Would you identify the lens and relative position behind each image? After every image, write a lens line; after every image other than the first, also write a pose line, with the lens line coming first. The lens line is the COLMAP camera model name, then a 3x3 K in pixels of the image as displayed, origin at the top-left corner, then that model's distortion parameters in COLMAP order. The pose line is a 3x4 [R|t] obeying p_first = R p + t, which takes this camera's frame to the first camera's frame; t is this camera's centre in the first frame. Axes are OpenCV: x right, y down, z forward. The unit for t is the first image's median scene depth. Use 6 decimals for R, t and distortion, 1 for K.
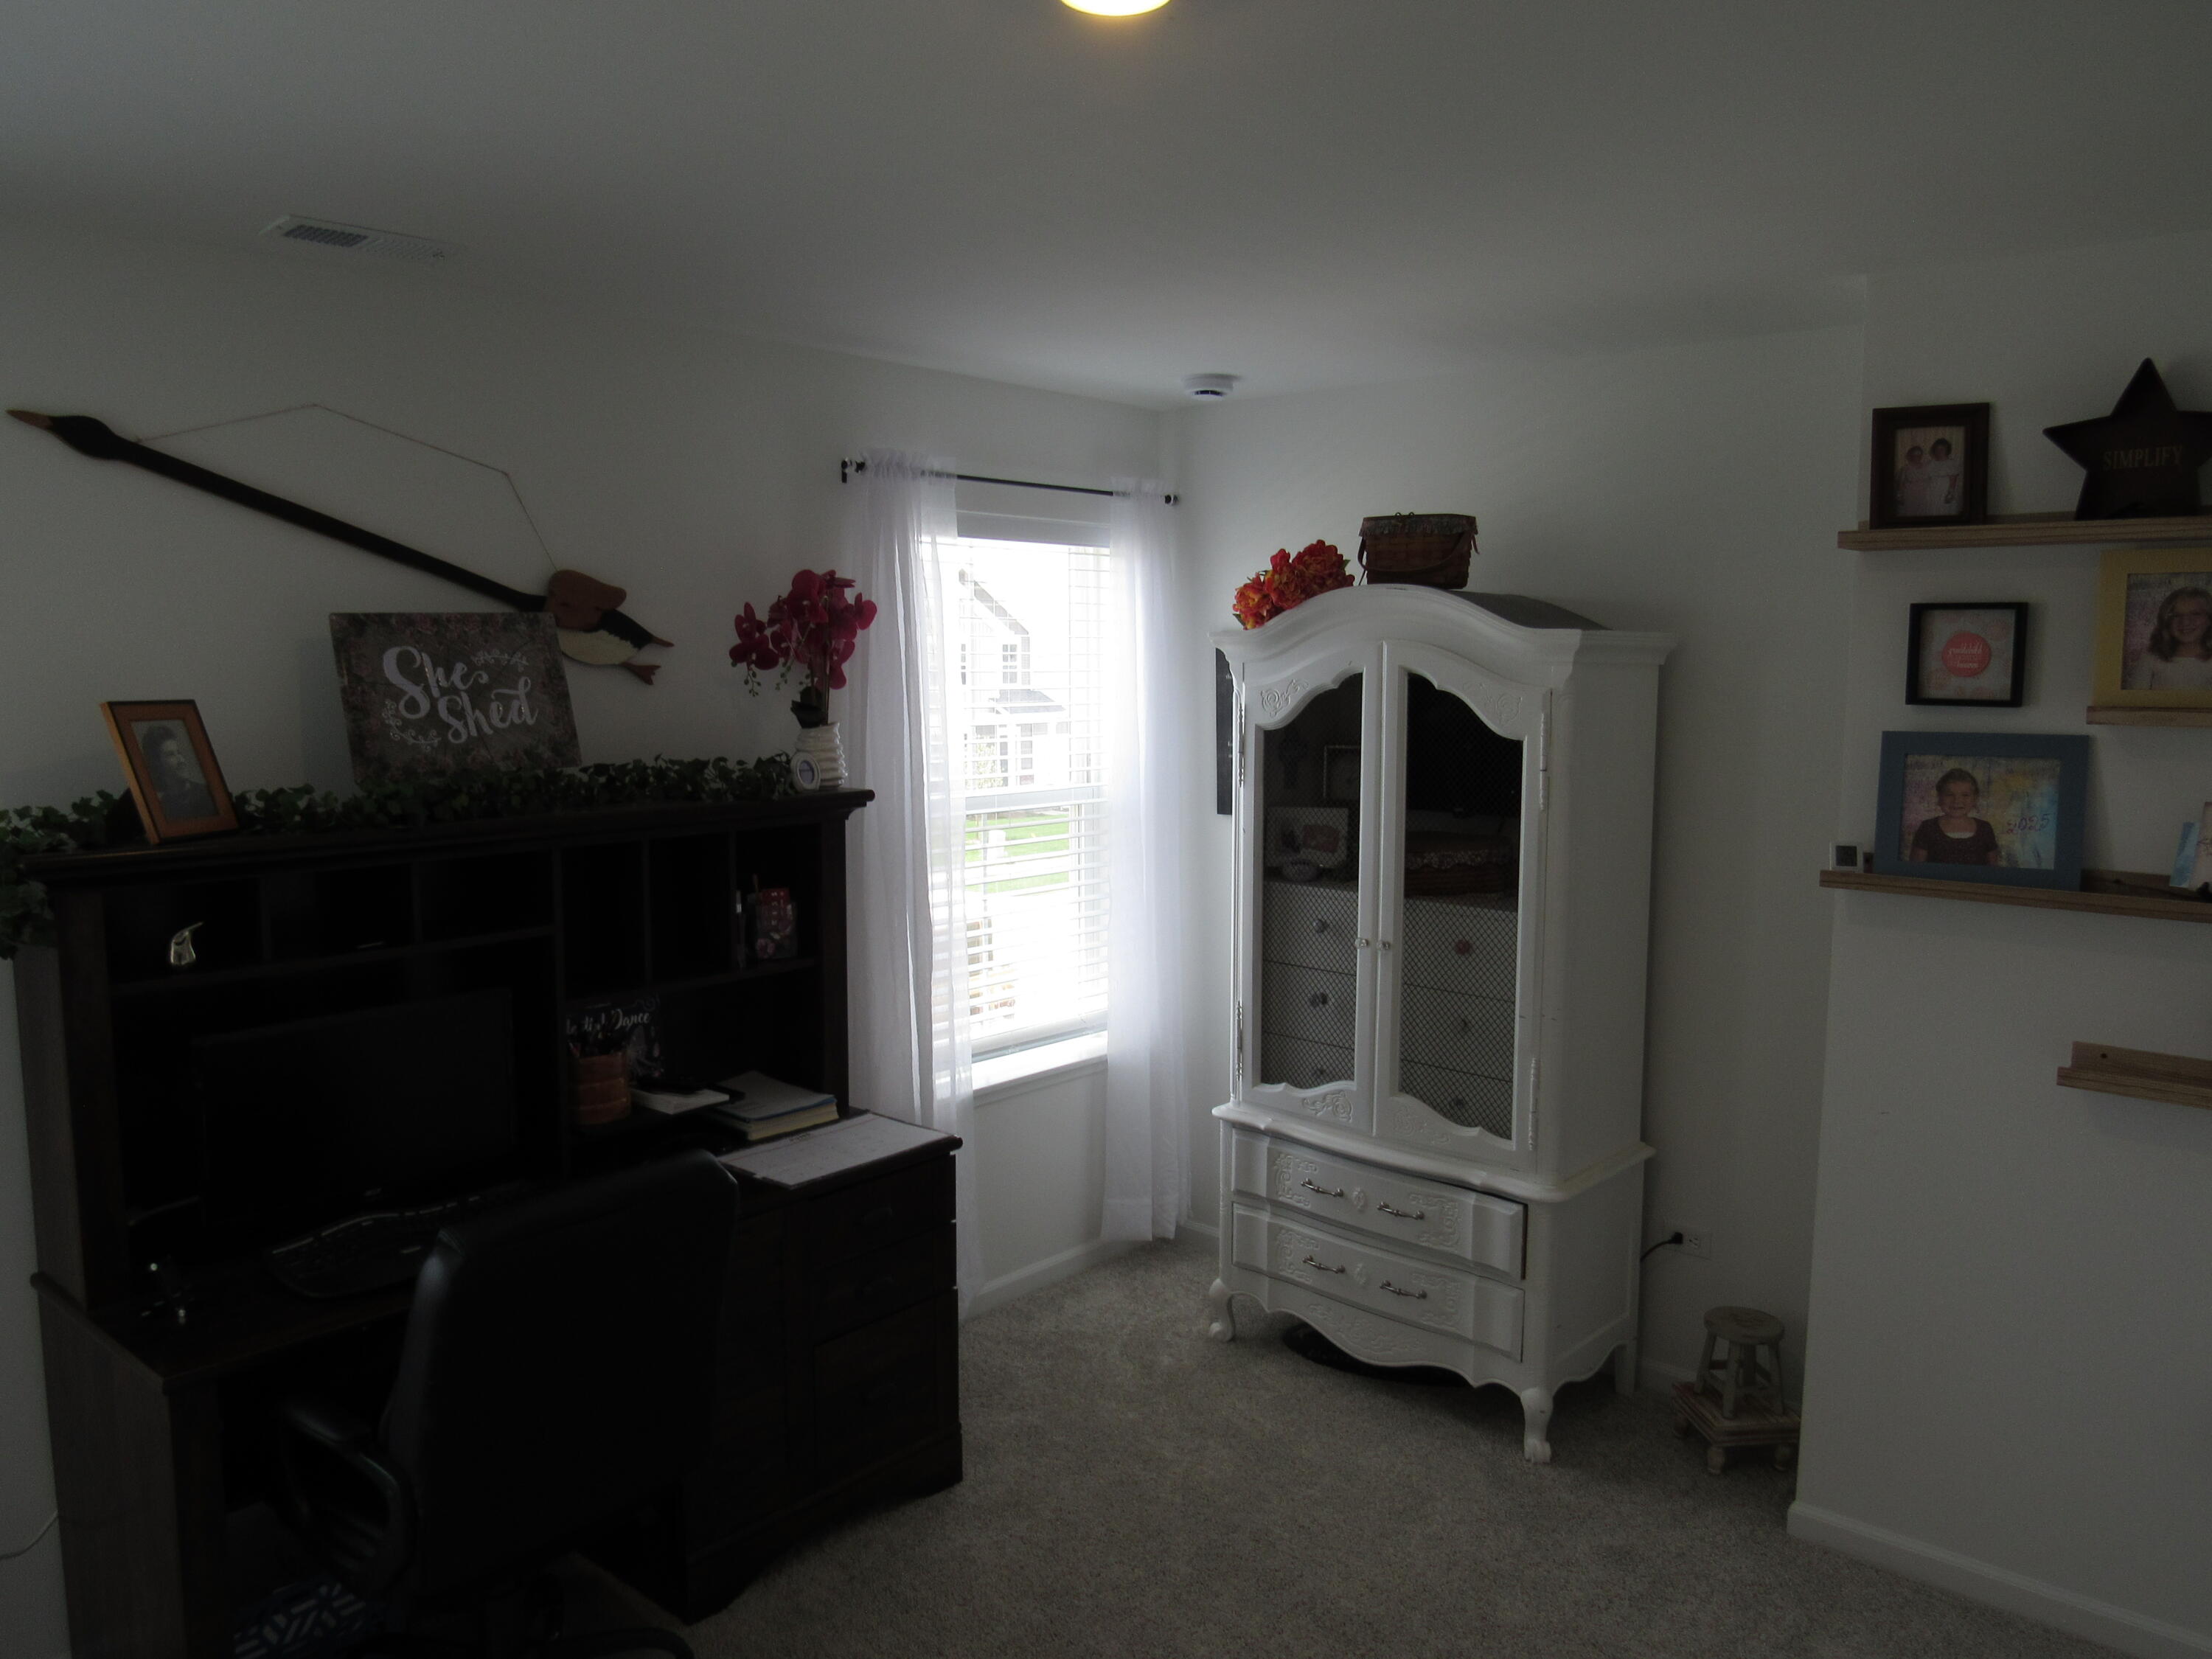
lens RADIAL K [[1465.2, 0, 1106.0], [0, 1465.2, 829.5], [0, 0, 1]] dist [-0.021134, 0.002202]
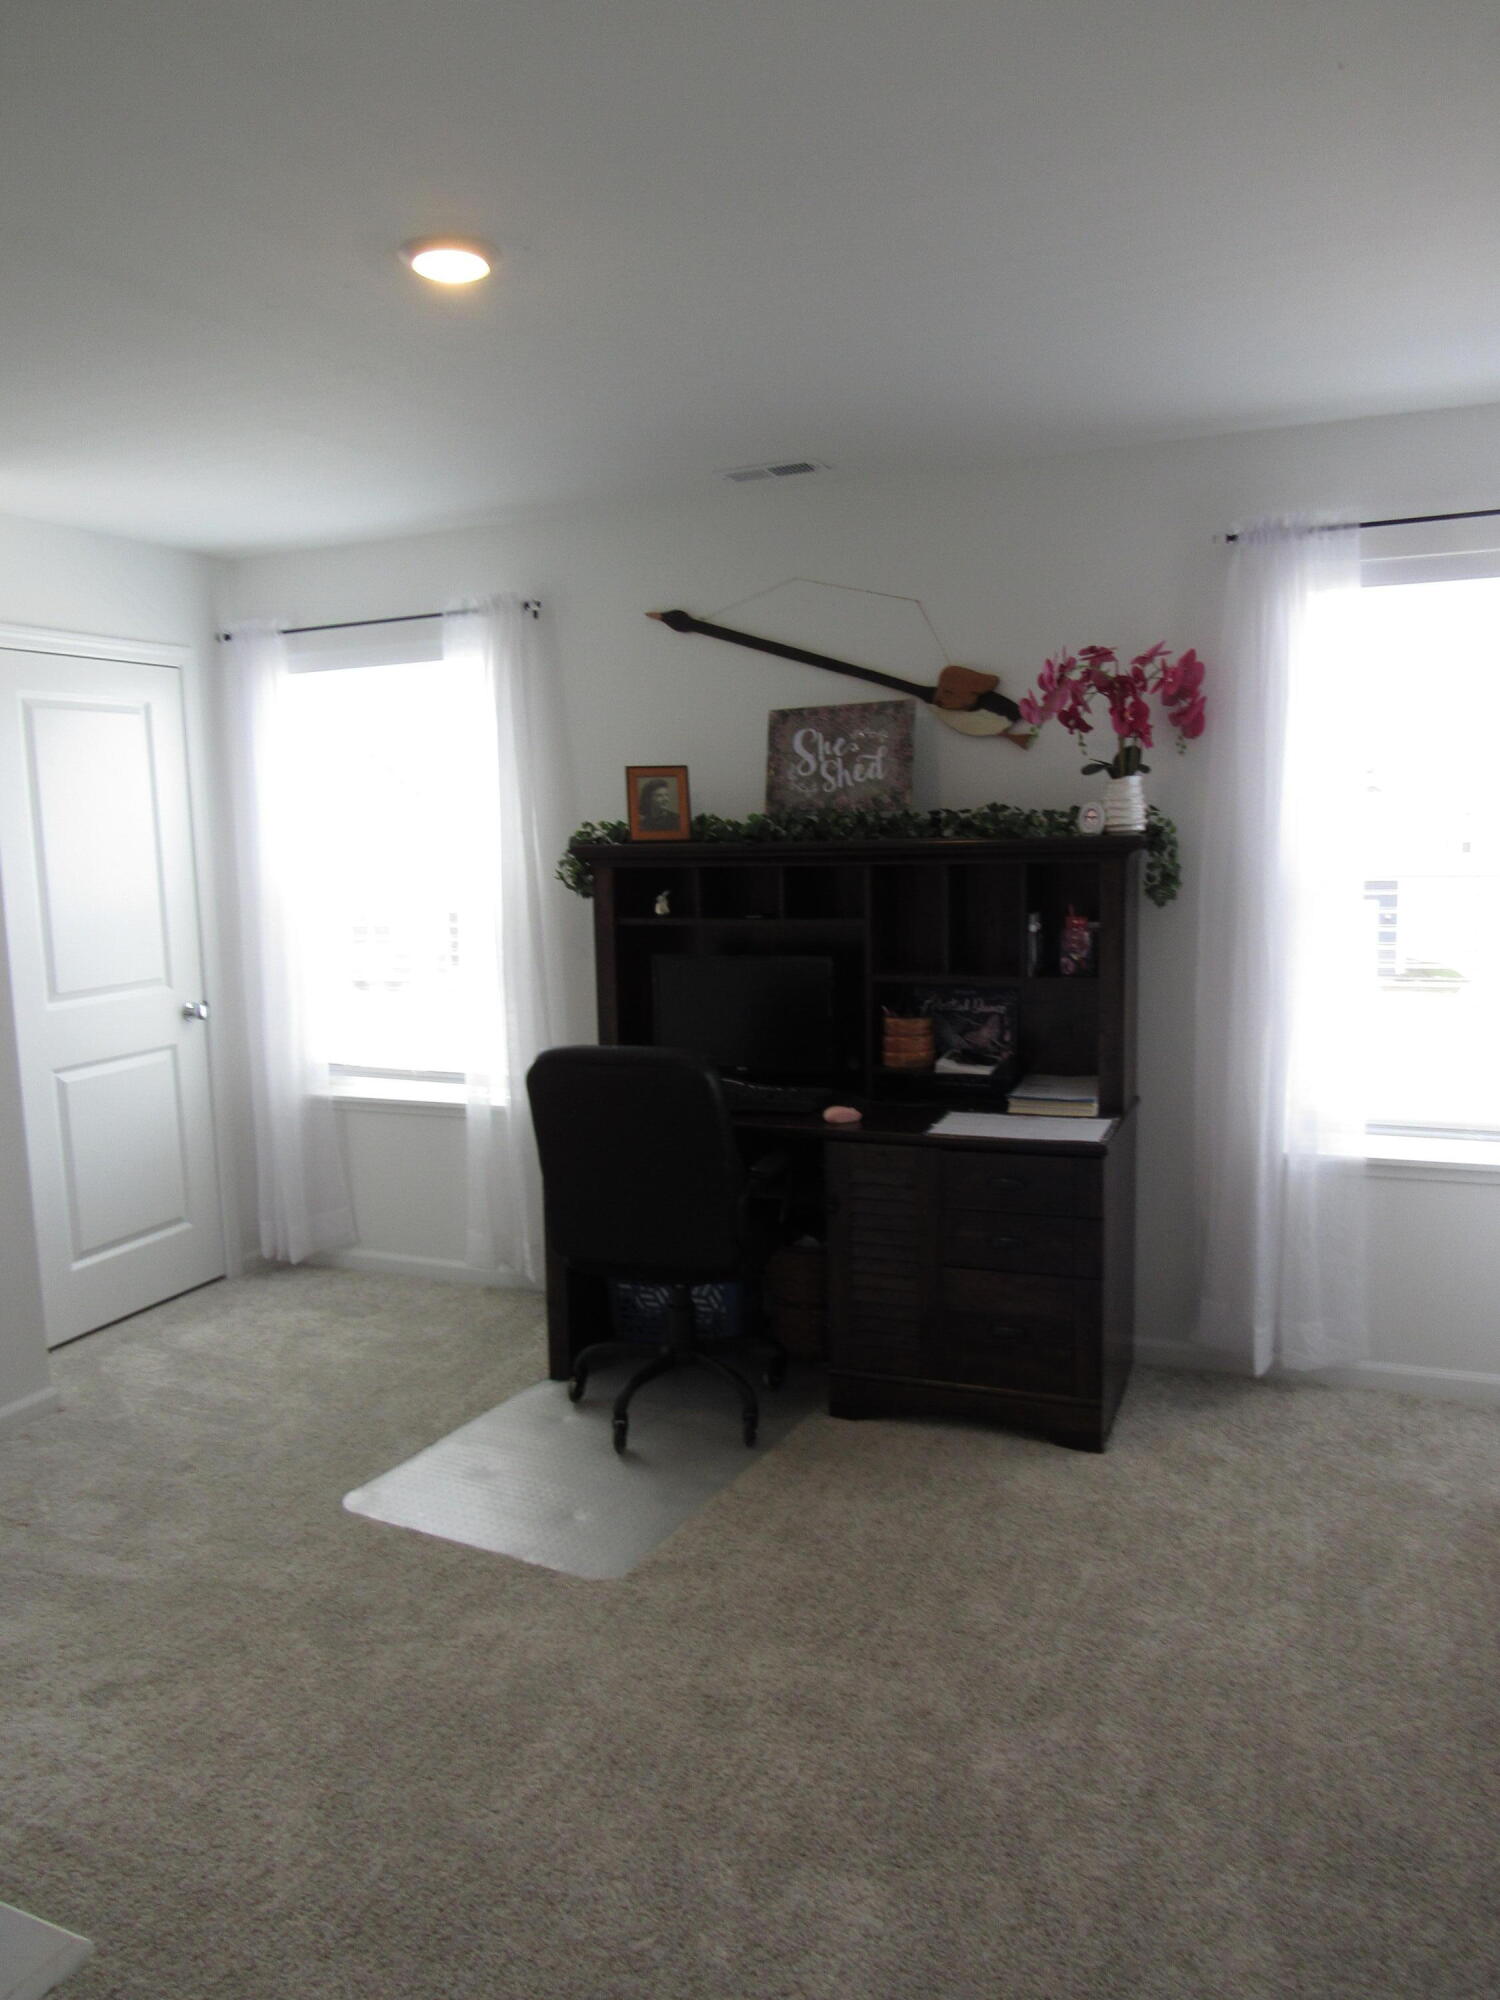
lens RADIAL K [[1434.0, 0, 750.0], [0, 1434.0, 1000.0], [0, 0, 1]] dist [-0.025709, 0.010802]
pose [[0.367054, 0.120150, -0.922407, 0.901396], [-0.073448, 0.992270, 0.100024, 0.011881], [0.927295, 0.031035, 0.373042, 0.373081]]
